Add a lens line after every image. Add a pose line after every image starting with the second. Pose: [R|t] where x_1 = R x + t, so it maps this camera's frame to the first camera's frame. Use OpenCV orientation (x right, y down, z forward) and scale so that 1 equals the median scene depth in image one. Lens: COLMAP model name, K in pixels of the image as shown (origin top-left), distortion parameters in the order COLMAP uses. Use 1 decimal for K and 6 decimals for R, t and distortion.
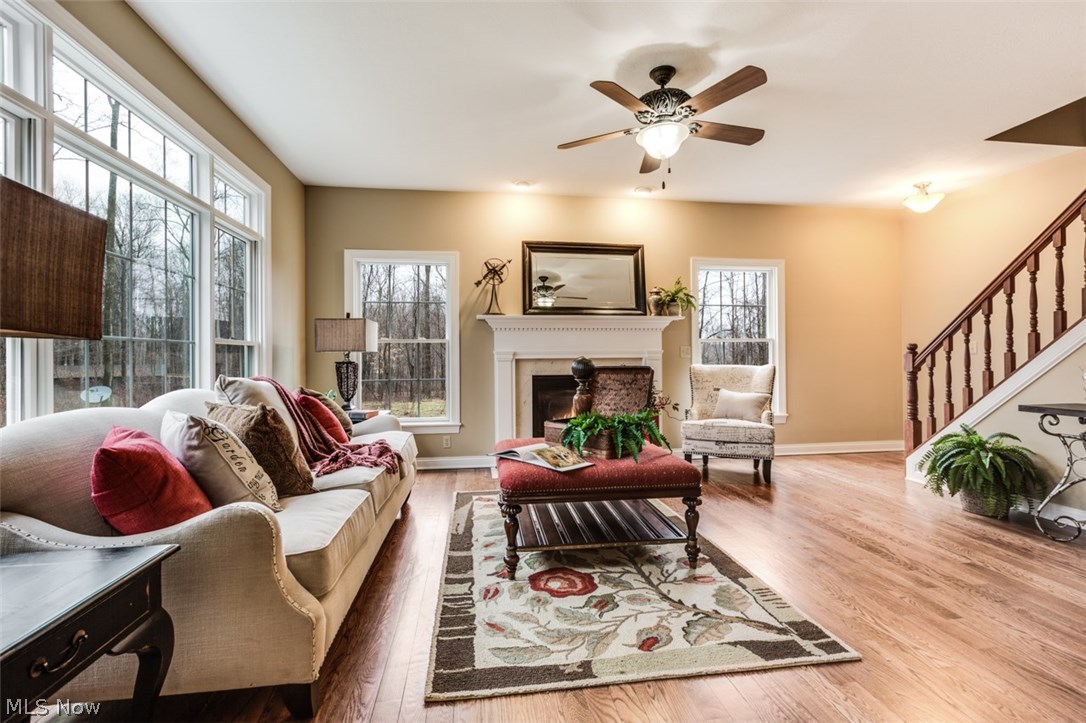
lens RADIAL K [[486.0, 0, 538.9], [0, 486.0, 356.3], [0, 0, 1]] dist [0.002784, 0.000782]
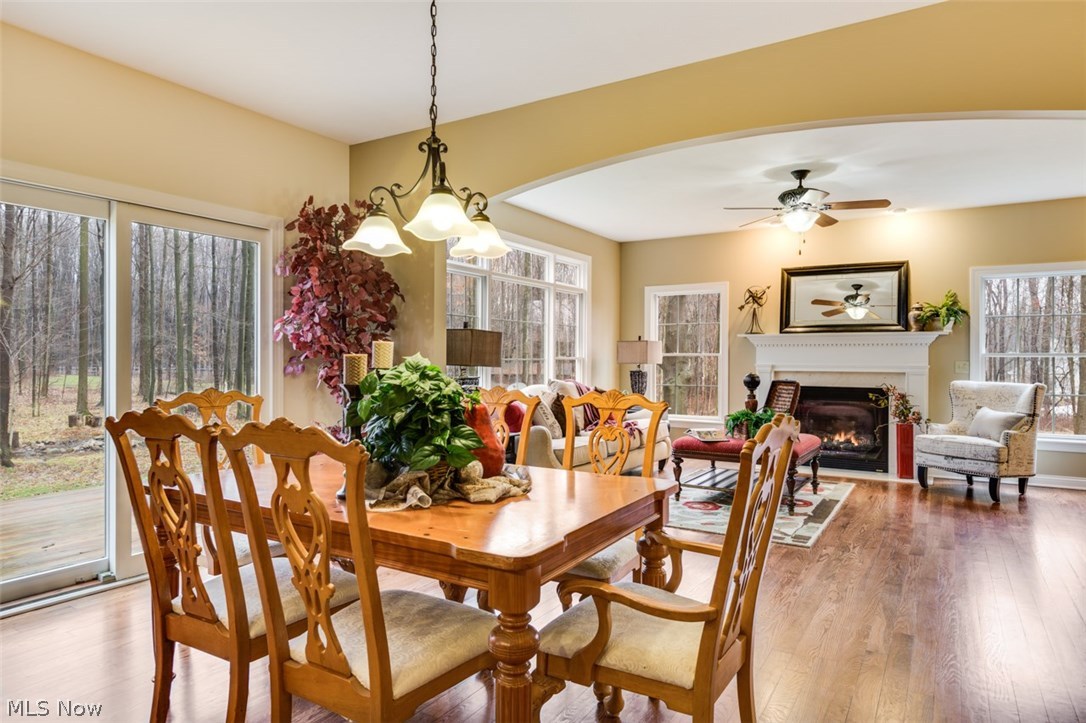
lens RADIAL K [[639.1, 0, 544.0], [0, 639.1, 359.7], [0, 0, 1]] dist [-0.008055, -0.003688]
pose [[0.764325, 0.011810, -0.644723, 0.998424], [-0.008365, 0.999930, 0.008400, -0.057856], [0.644777, -0.001027, 0.764370, -1.003372]]
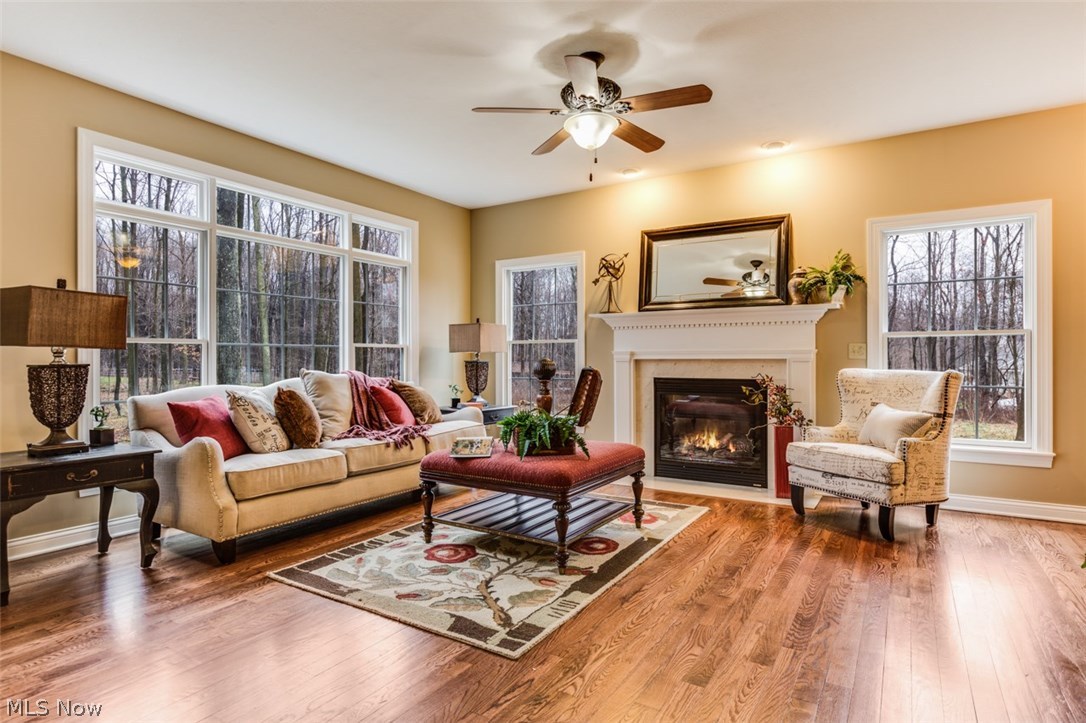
lens RADIAL K [[577.7, 0, 548.1], [0, 577.7, 359.9], [0, 0, 1]] dist [-0.000767, 0.000939]
pose [[0.770192, 0.007604, -0.637767, 1.032735], [-0.002185, 0.999955, 0.009284, -0.007050], [0.637809, -0.005757, 0.770173, 0.088391]]
